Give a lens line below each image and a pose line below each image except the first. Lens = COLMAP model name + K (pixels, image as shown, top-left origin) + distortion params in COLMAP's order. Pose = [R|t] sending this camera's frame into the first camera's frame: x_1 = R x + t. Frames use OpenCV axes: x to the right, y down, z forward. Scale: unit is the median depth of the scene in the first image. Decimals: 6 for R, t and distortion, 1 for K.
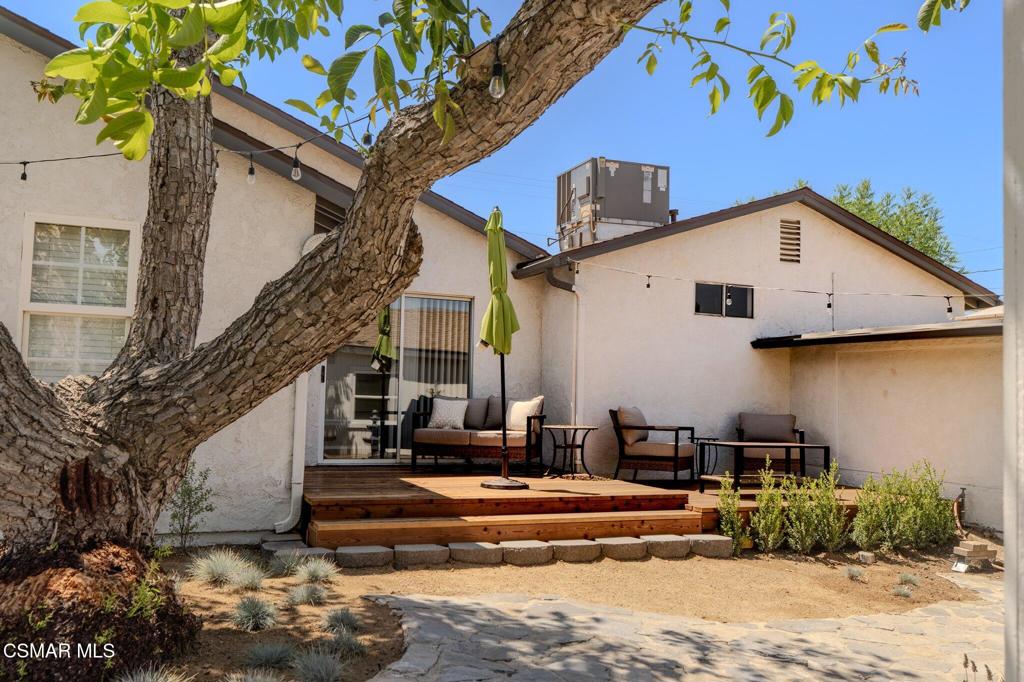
lens RADIAL K [[851.3, 0, 512.0], [0, 851.3, 341.0], [0, 0, 1]] dist [0.029448, 0.001251]
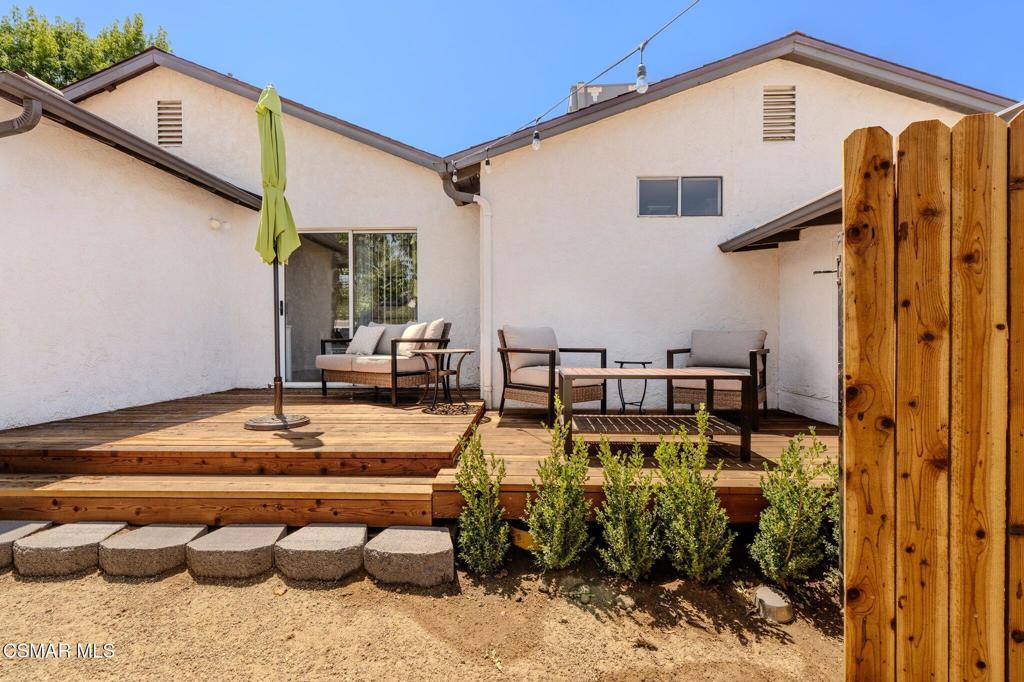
lens RADIAL K [[461.6, 0, 512.0], [0, 461.6, 341.0], [0, 0, 1]] dist [0.002223, 0.000541]
pose [[0.911448, -0.024992, -0.410656, 0.323635], [0.054878, 0.996619, 0.061149, 0.064524], [0.407739, -0.078270, 0.909738, 0.587970]]
